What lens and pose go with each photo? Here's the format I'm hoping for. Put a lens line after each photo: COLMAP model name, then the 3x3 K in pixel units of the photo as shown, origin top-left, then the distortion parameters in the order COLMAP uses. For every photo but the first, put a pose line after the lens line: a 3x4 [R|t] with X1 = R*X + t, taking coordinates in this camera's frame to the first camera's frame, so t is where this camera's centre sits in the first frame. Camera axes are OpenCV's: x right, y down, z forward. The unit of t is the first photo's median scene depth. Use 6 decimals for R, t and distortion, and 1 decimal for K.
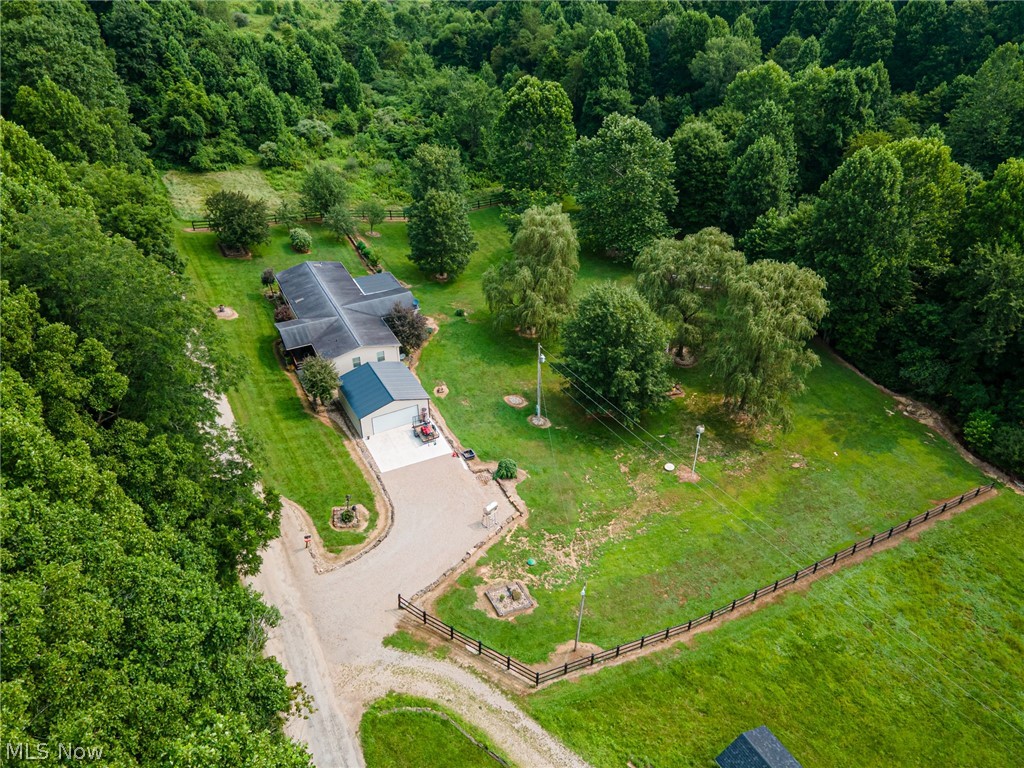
lens RADIAL K [[734.8, 0, 512.0], [0, 734.8, 384.0], [0, 0, 1]] dist [0.043112, 0.001618]
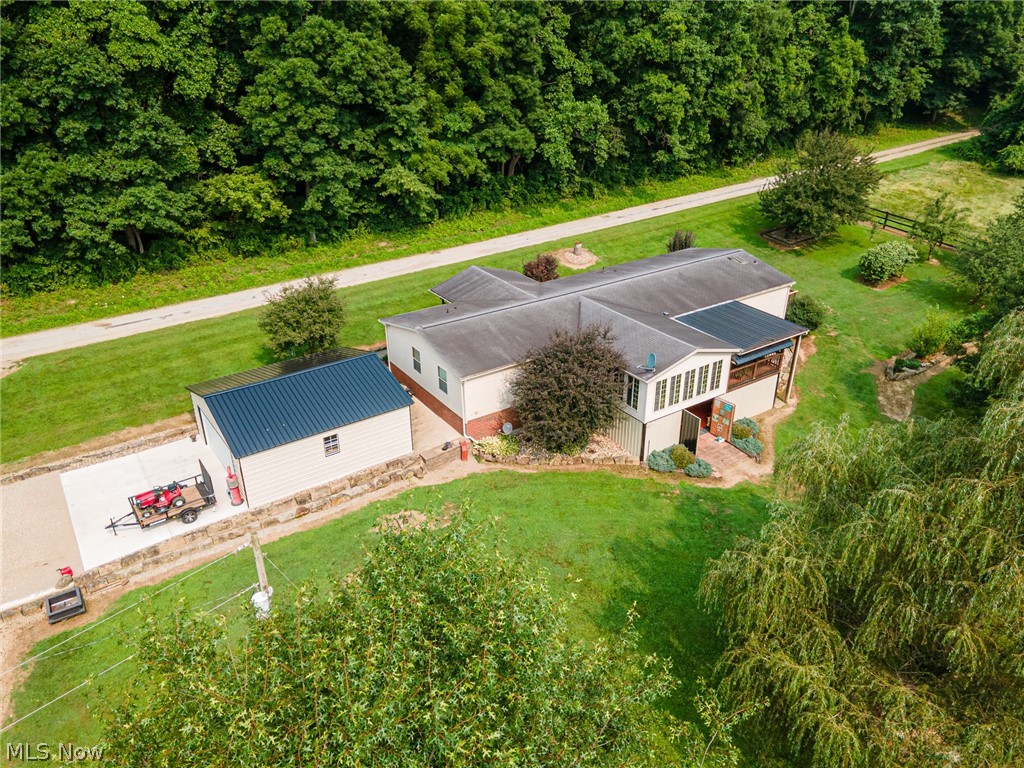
lens RADIAL K [[744.5, 0, 523.0], [0, 744.5, 379.0], [0, 0, 1]] dist [0.033957, 0.002178]
pose [[0.135137, 0.435179, -0.890145, 0.237410], [-0.560099, 0.774626, 0.293672, -0.209634], [0.817329, 0.458883, 0.348424, 0.972334]]
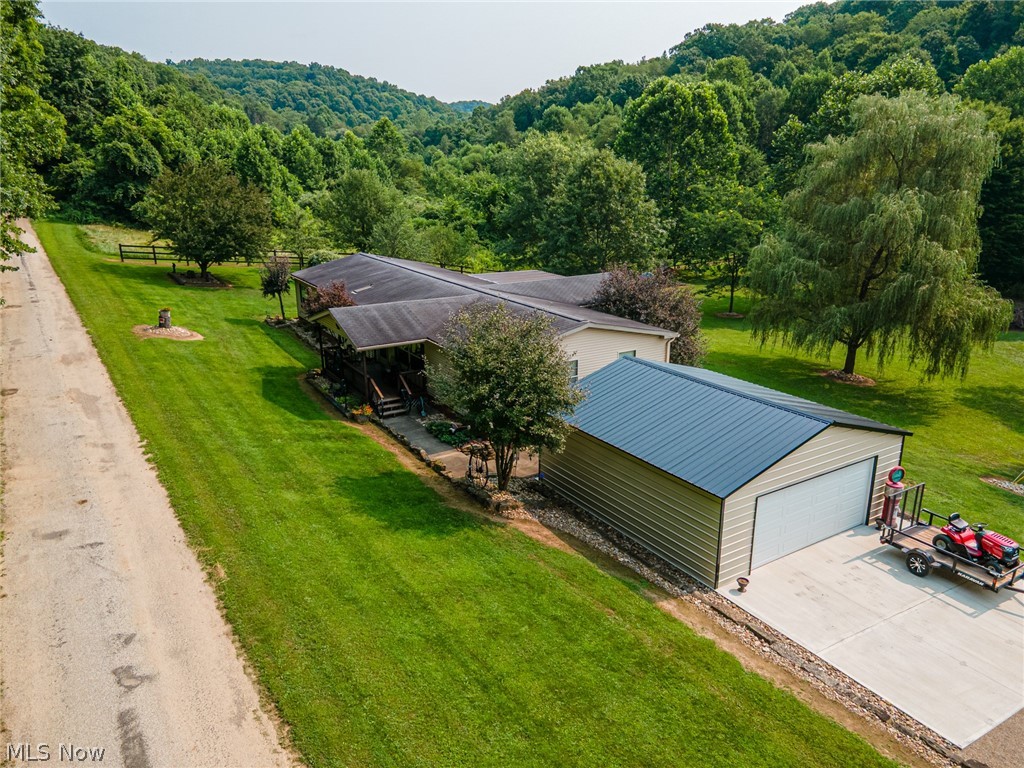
lens RADIAL K [[744.5, 0, 523.0], [0, 744.5, 379.0], [0, 0, 1]] dist [0.033957, 0.002178]
pose [[0.996395, -0.030646, 0.079111, -0.279726], [0.053444, 0.950932, -0.304751, 0.078733], [-0.065890, 0.307880, 0.949141, 0.738908]]
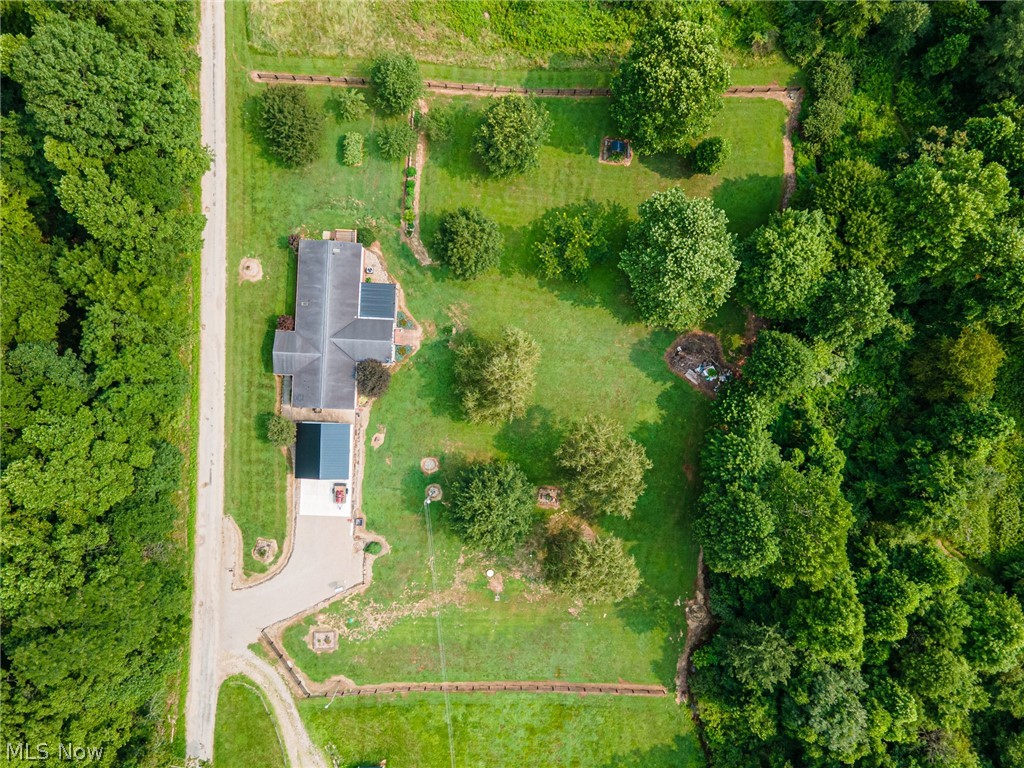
lens RADIAL K [[744.5, 0, 523.0], [0, 744.5, 379.0], [0, 0, 1]] dist [0.033957, 0.002178]
pose [[0.871599, 0.489930, -0.016836, 0.109220], [-0.270468, 0.509247, 0.817016, -1.329227], [0.408855, -0.707556, 0.576370, 0.455935]]
